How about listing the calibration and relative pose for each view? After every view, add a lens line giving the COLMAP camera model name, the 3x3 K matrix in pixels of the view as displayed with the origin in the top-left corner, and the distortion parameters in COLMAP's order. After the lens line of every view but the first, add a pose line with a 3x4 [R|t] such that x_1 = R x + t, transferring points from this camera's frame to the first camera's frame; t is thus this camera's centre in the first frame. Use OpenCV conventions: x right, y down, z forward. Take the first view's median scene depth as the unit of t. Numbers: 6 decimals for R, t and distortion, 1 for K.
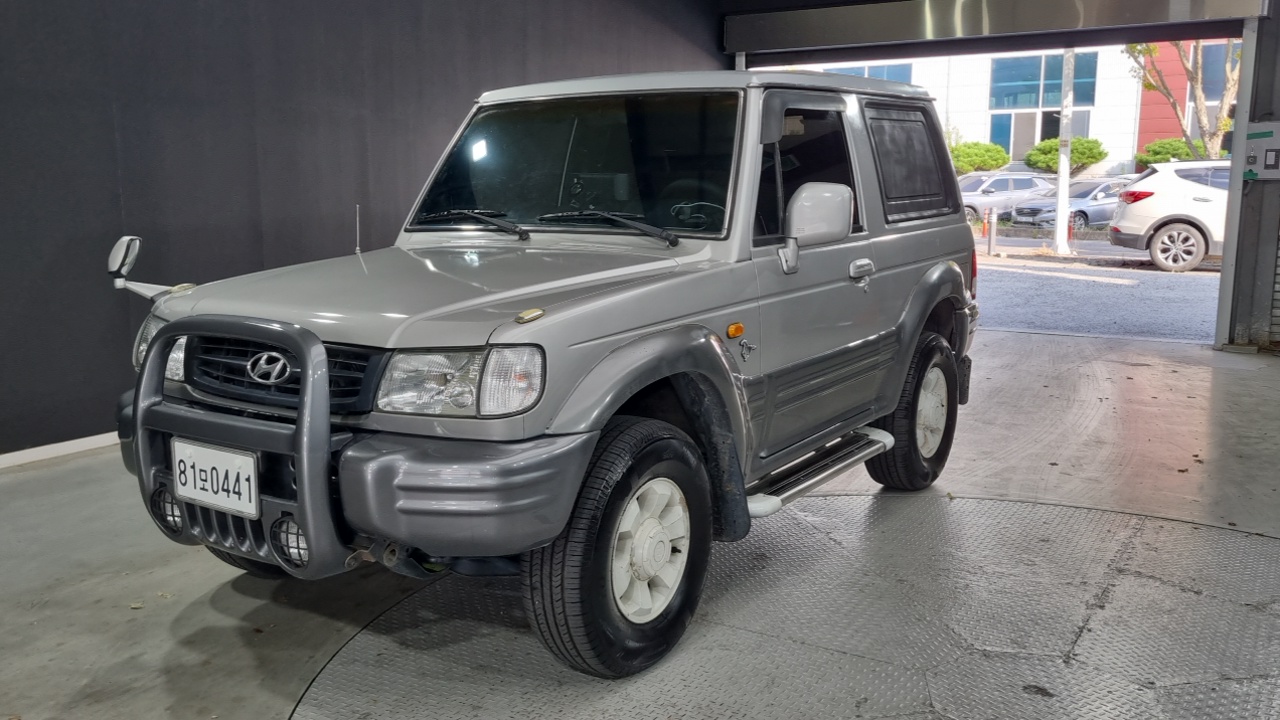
lens RADIAL K [[1007.5, 0, 637.6], [0, 1007.5, 362.1], [0, 0, 1]] dist [0.031090, 0.001105]
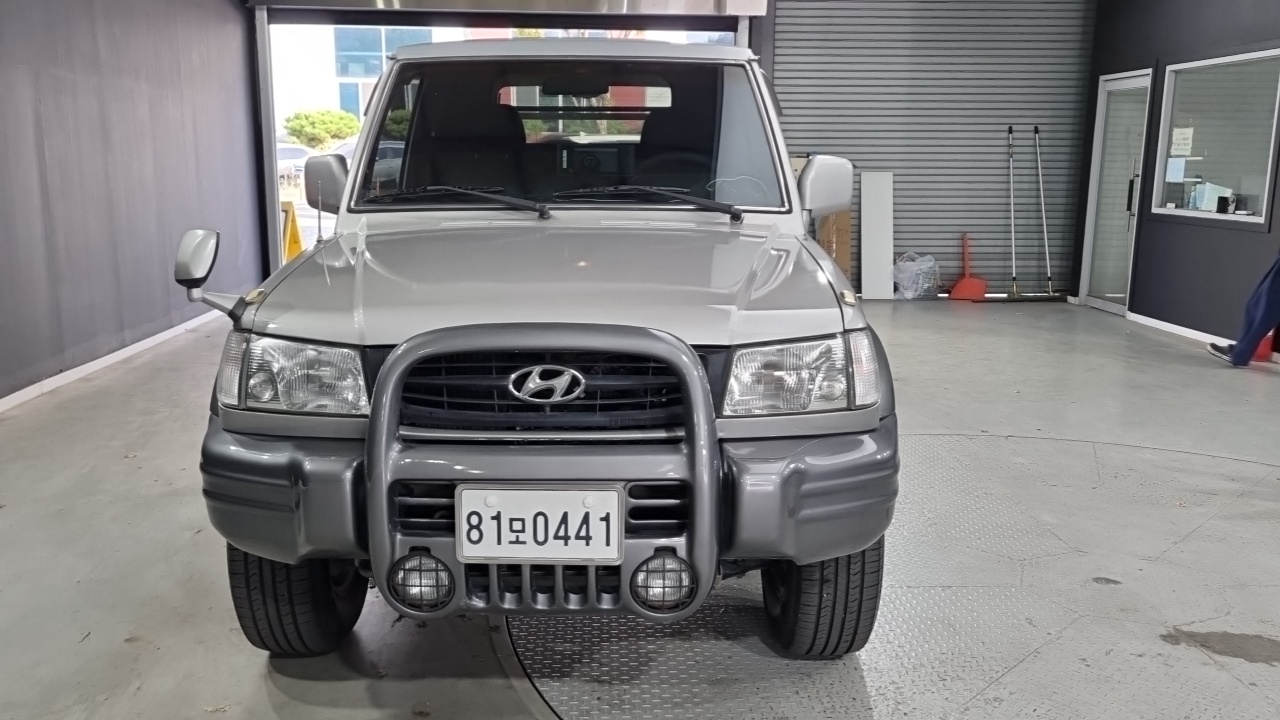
lens RADIAL K [[1007.5, 0, 634.8], [0, 1007.5, 361.6], [0, 0, 1]] dist [0.031090, 0.001105]
pose [[0.858319, -0.098021, 0.503667, -0.722426], [0.082852, 0.995179, 0.052484, -0.049908], [-0.506383, -0.003318, 0.862302, 0.262254]]
